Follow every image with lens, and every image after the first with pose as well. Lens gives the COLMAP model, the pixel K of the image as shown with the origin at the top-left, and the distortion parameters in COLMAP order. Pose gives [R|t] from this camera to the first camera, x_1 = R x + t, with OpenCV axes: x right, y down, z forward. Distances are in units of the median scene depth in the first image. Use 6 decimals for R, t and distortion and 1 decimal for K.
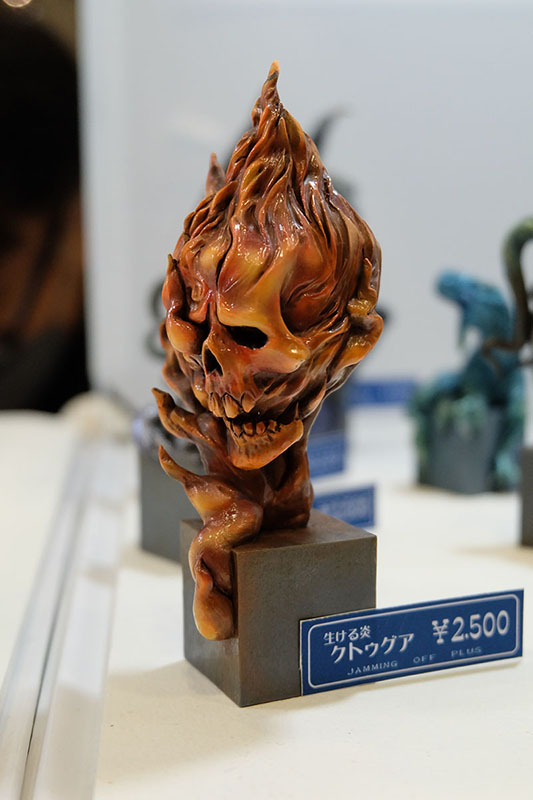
lens RADIAL K [[1087.3, 0, 266.4], [0, 1087.3, 404.4], [0, 0, 1]] dist [-0.015483, 0.000000]
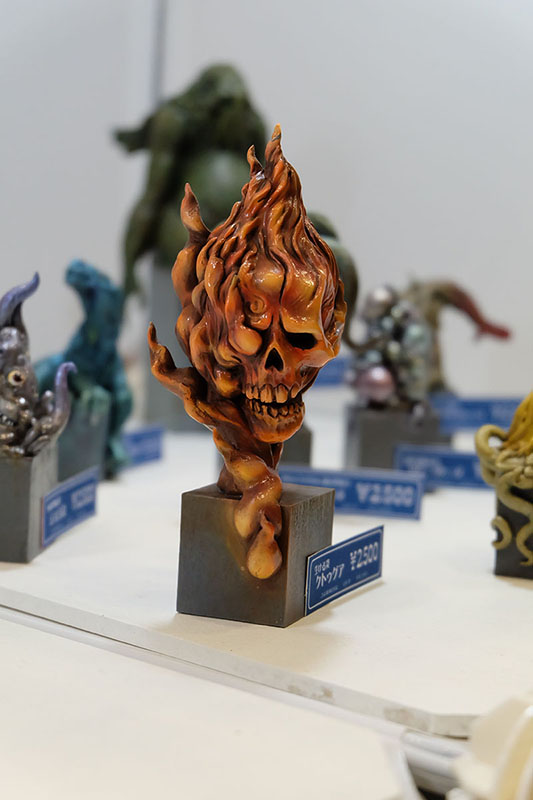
lens RADIAL K [[1684.0, 0, 265.9], [0, 1684.0, 397.3], [0, 0, 1]] dist [0.056575, 0.000000]
pose [[0.736590, -0.041333, 0.675076, -1.386512], [0.038945, 0.999067, 0.018677, -0.032240], [-0.675218, 0.012533, 0.737512, -0.465422]]
